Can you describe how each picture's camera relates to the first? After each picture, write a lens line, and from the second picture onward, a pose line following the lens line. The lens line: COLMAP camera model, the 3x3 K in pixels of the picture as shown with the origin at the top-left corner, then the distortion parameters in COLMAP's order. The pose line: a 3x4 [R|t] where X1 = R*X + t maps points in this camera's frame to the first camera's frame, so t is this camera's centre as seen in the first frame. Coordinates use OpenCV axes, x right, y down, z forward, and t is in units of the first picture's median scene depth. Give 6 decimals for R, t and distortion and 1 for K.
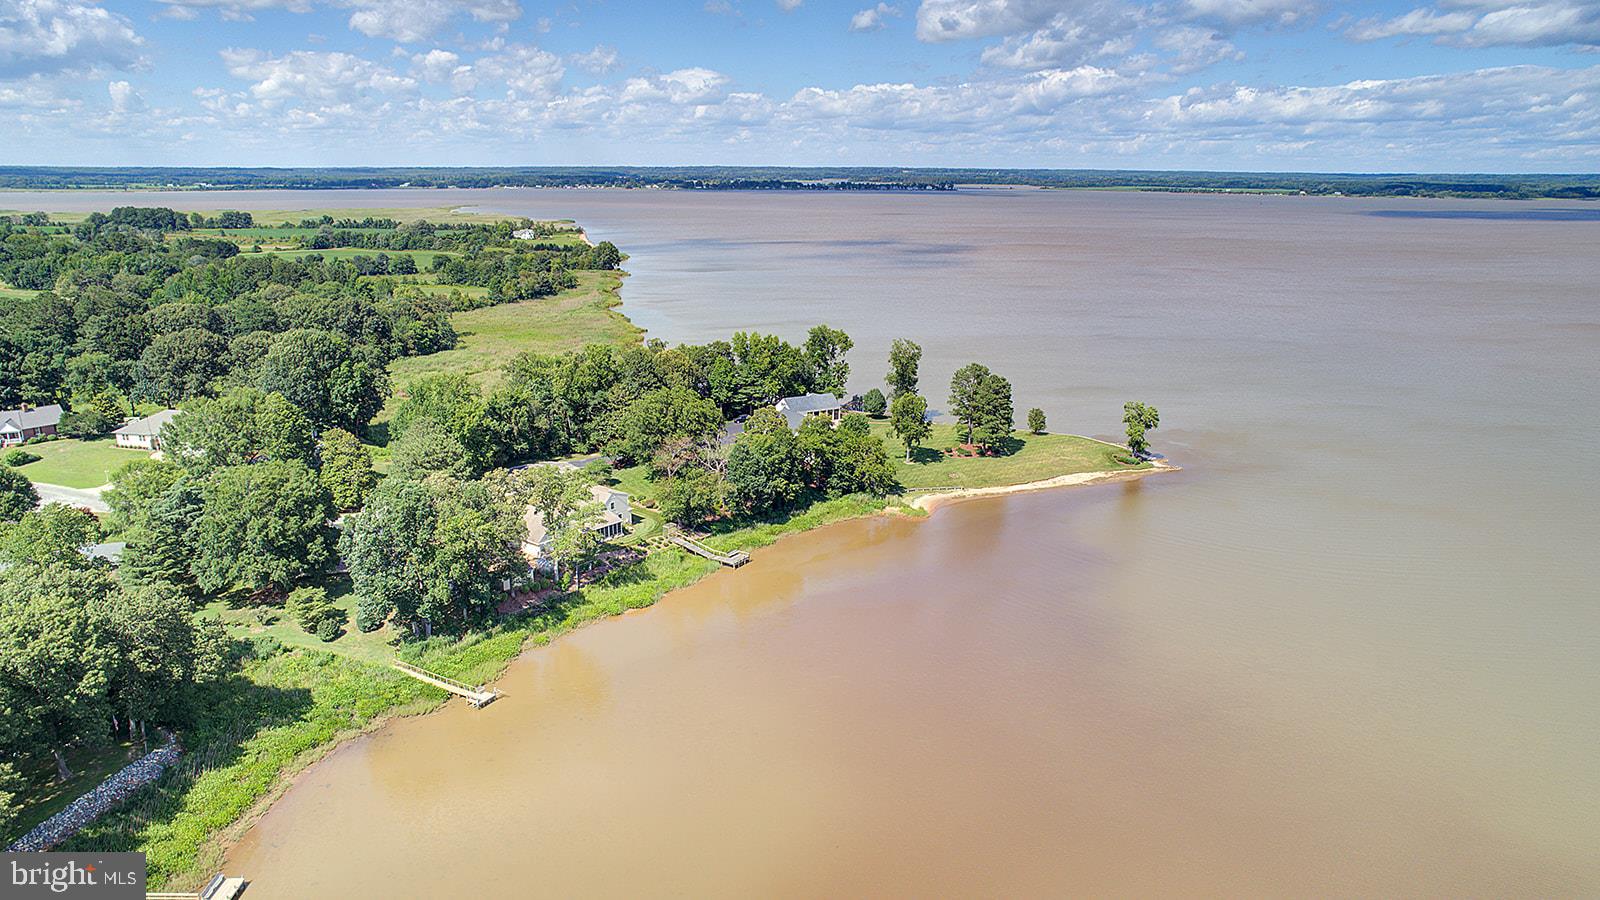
lens RADIAL K [[1127.5, 0, 799.2], [0, 1127.5, 453.8], [0, 0, 1]] dist [-0.036866, 0.002194]
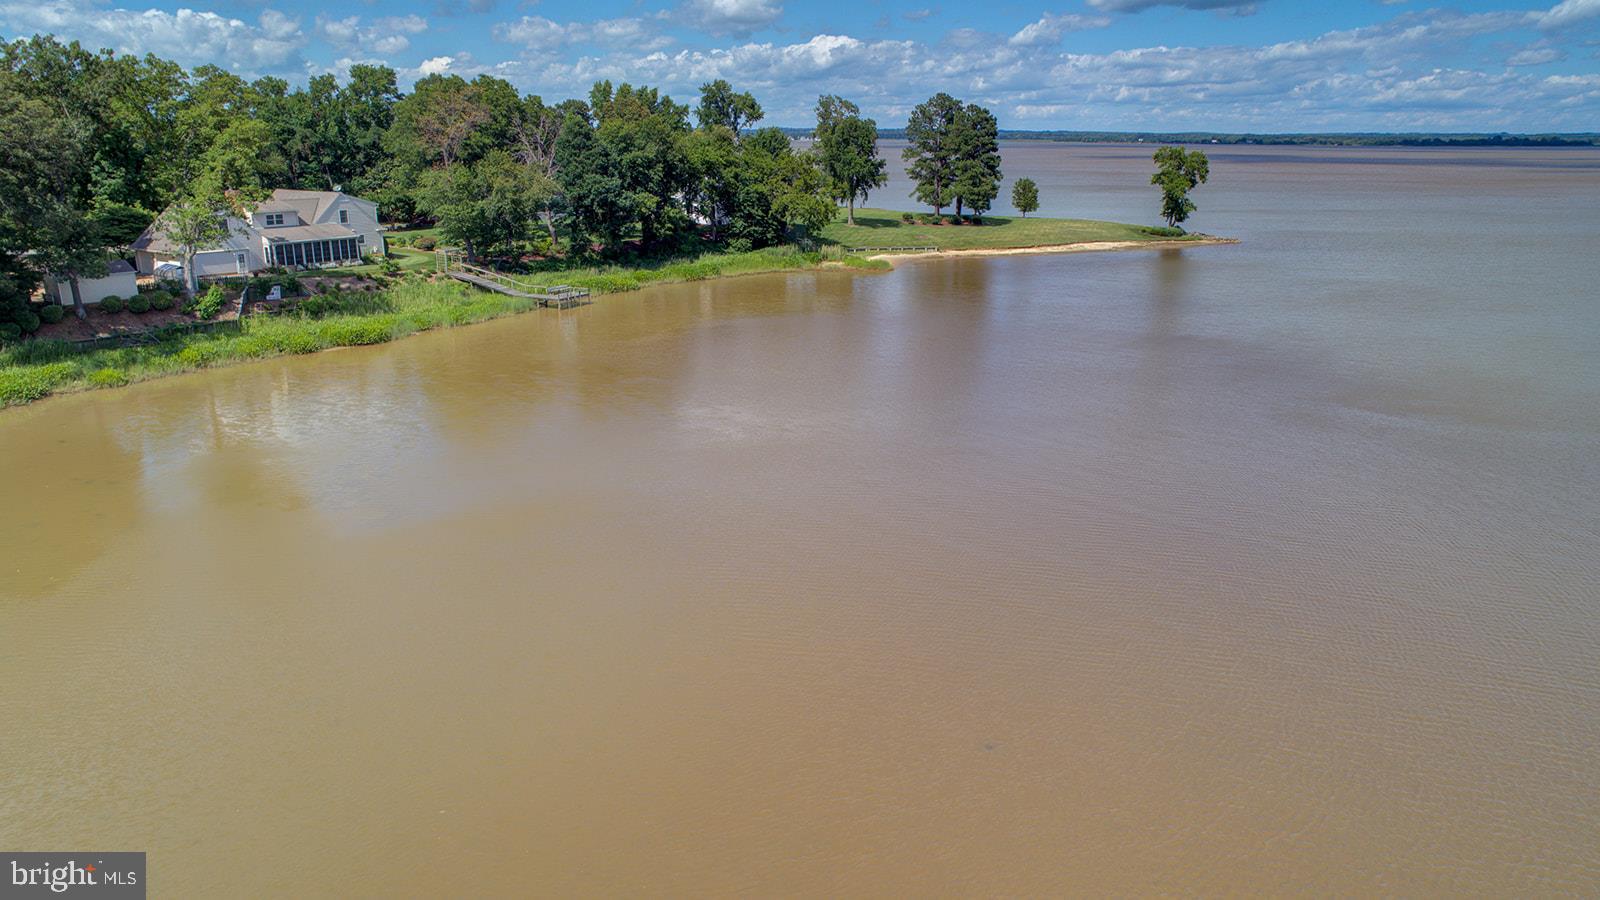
lens RADIAL K [[1127.5, 0, 799.4], [0, 1127.5, 446.6], [0, 0, 1]] dist [-0.036866, 0.002194]
pose [[0.996514, -0.027667, 0.078705, 0.011944], [0.026449, 0.999514, 0.016474, 0.138315], [-0.079122, -0.014335, 0.996762, 0.373833]]
